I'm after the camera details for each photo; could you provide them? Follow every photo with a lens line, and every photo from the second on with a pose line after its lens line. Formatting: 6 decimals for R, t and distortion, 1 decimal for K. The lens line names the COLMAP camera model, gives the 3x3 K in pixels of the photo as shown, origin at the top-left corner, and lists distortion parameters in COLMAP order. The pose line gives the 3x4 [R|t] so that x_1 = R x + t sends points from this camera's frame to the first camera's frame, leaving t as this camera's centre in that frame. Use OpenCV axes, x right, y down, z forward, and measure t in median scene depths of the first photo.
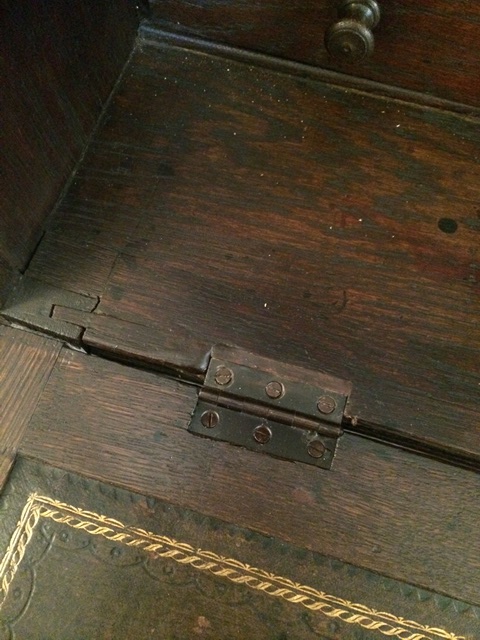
lens RADIAL K [[552.8, 0, 240.3], [0, 552.8, 319.2], [0, 0, 1]] dist [0.076123, -0.106870]
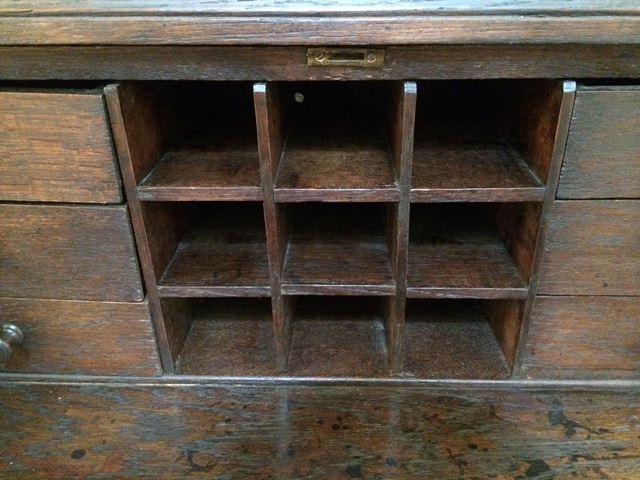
lens RADIAL K [[552.8, 0, 319.1], [0, 552.8, 238.5], [0, 0, 1]] dist [0.076123, -0.106870]
pose [[0.965000, -0.116167, 0.235116, 0.653680], [0.244918, 0.719718, -0.649632, 0.471664], [-0.093752, 0.684479, 0.722979, -0.398743]]
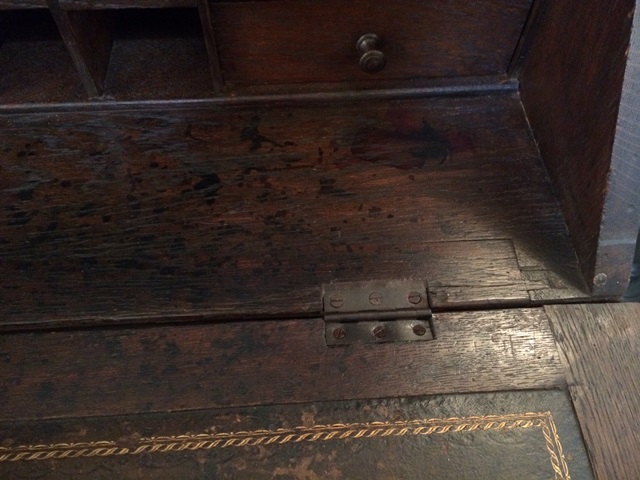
lens RADIAL K [[552.8, 0, 319.9], [0, 552.8, 237.8], [0, 0, 1]] dist [0.076123, -0.106870]
pose [[0.940241, -0.270907, 0.206291, 1.310855], [0.314603, 0.922920, -0.221908, 0.642456], [-0.130274, 0.273547, 0.952996, -0.426355]]
